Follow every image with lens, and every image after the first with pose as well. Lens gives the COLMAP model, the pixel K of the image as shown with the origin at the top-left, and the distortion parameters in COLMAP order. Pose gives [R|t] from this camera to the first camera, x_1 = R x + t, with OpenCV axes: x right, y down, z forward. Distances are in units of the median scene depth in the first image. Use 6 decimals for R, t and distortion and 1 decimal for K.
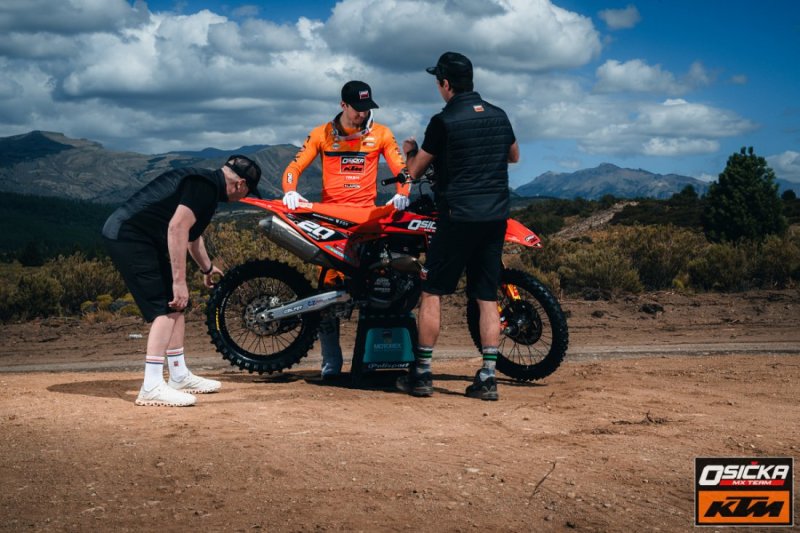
lens RADIAL K [[1286.0, 0, 400.0], [0, 1286.0, 266.5], [0, 0, 1]] dist [0.005720, 0.030465]
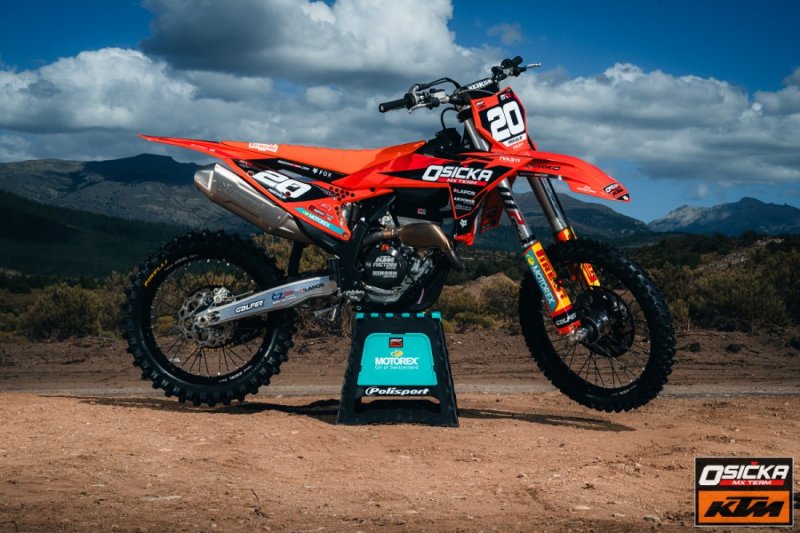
lens RADIAL K [[1330.4, 0, 400.0], [0, 1330.4, 266.5], [0, 0, 1]] dist [-0.030605, -0.168903]
pose [[0.997147, -0.016092, -0.073745, 0.043292], [0.015094, 0.999787, -0.014074, 0.023594], [0.073956, 0.012921, 0.997178, 0.327286]]
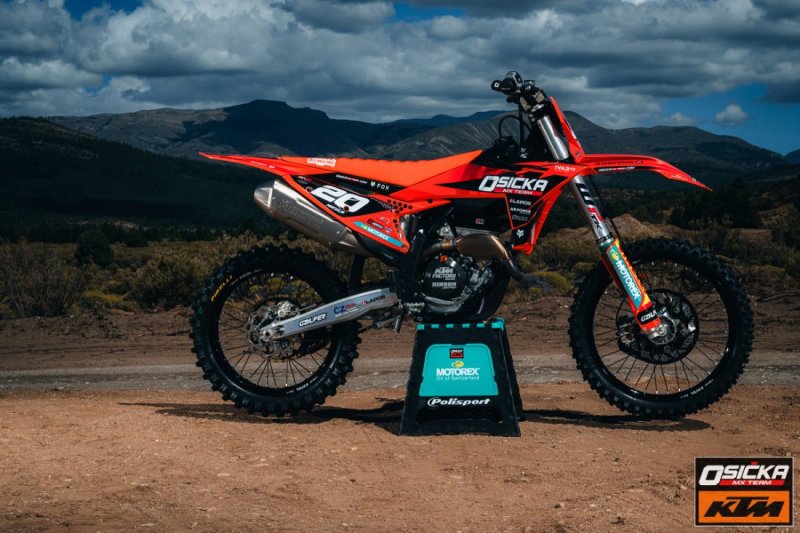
lens RADIAL K [[1372.3, 0, 400.0], [0, 1372.3, 266.5], [0, 0, 1]] dist [0.142263, -2.066805]
pose [[0.985711, -0.038767, -0.163925, 0.078597], [0.043212, 0.998786, 0.023635, -0.008948], [0.162810, -0.030380, 0.986190, 0.304355]]
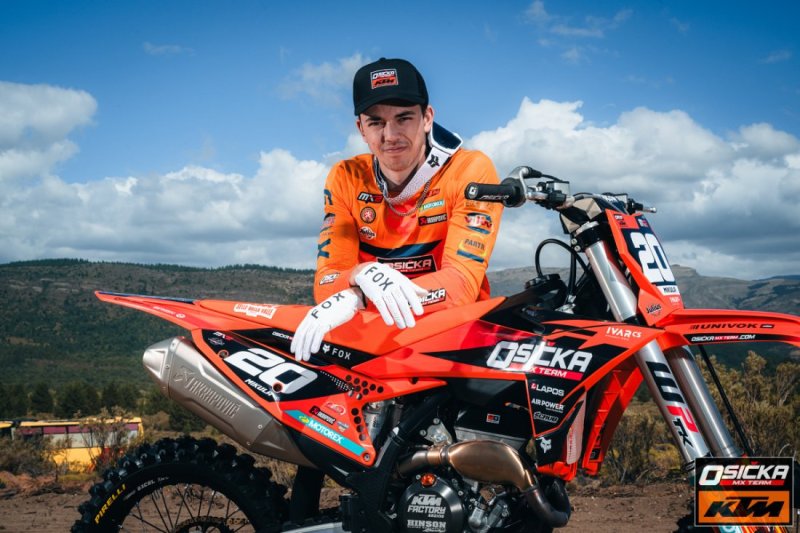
lens RADIAL K [[1410.7, 0, 400.0], [0, 1410.7, 266.5], [0, 0, 1]] dist [-0.028326, -0.025110]
pose [[0.910768, -0.039045, -0.411069, 0.153810], [0.001734, 0.995872, -0.090751, -0.020658], [0.412916, 0.081940, 0.907076, 0.605137]]
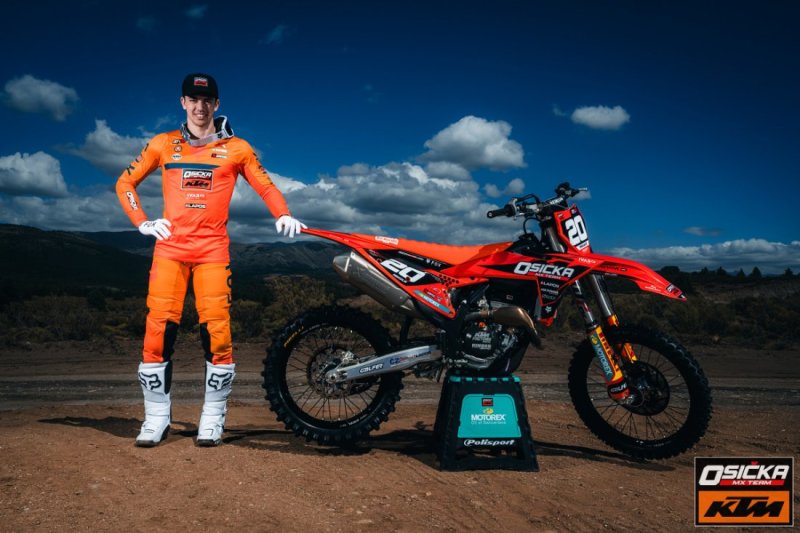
lens RADIAL K [[684.8, 0, 400.0], [0, 684.8, 266.5], [0, 0, 1]] dist [0.004367, 0.012020]
pose [[0.999019, 0.032705, 0.029867, -0.079371], [-0.030840, 0.997668, -0.060892, -0.004434], [-0.031789, 0.059911, 0.997697, 0.561463]]
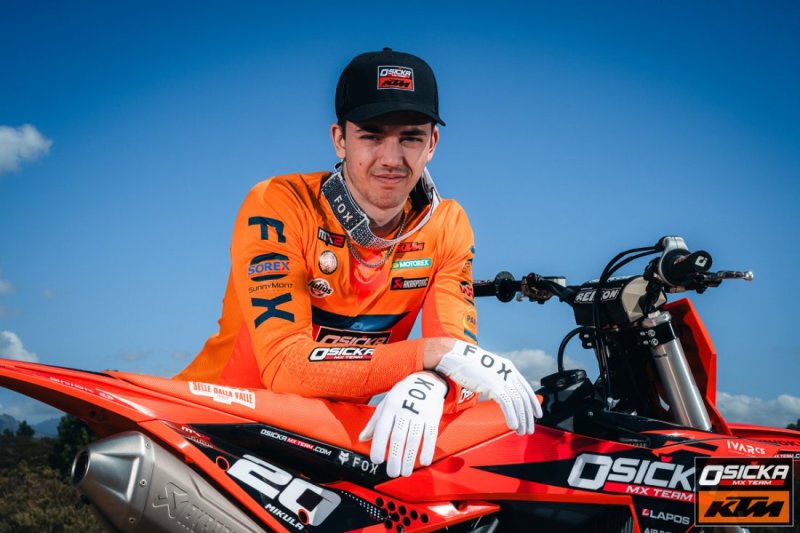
lens RADIAL K [[1434.9, 0, 344.6], [0, 1434.9, 267.1], [0, 0, 1]] dist [-0.034914, -0.011344]
pose [[0.899973, 0.064749, 0.431110, -0.180963], [0.002525, 0.988118, -0.153678, -0.028310], [-0.435938, 0.139395, 0.889116, 0.722104]]
